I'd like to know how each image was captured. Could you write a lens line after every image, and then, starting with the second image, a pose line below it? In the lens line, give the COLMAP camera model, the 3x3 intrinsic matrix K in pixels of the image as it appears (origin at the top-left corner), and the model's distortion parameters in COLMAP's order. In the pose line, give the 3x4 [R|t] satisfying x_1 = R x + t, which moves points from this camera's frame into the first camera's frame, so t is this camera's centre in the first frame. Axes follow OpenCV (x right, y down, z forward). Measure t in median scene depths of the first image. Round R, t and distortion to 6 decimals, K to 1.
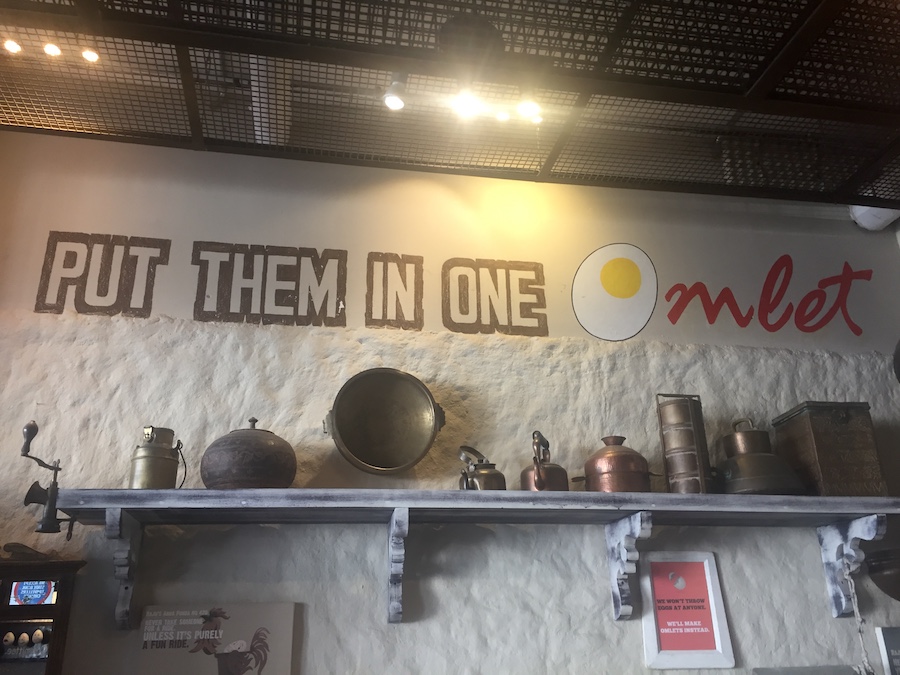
lens RADIAL K [[772.4, 0, 450.0], [0, 772.4, 337.5], [0, 0, 1]] dist [0.092713, -0.125440]
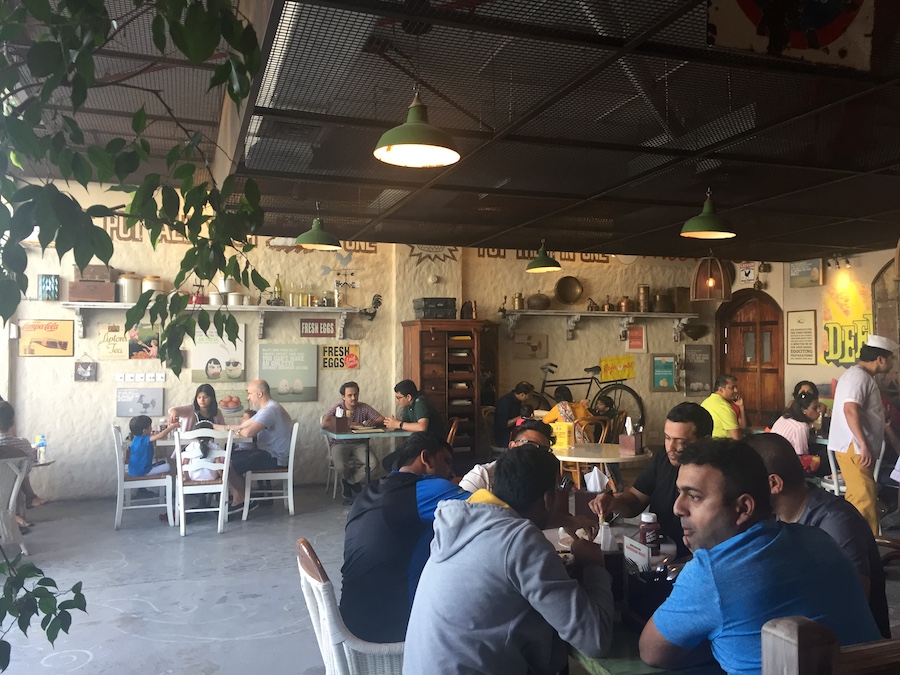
lens RADIAL K [[772.4, 0, 450.0], [0, 772.4, 337.5], [0, 0, 1]] dist [0.092713, -0.125440]
pose [[0.990640, 0.031109, 0.132911, -1.125083], [-0.075387, 0.936412, 0.342709, -0.905238], [-0.113798, -0.349521, 0.929992, -2.462804]]
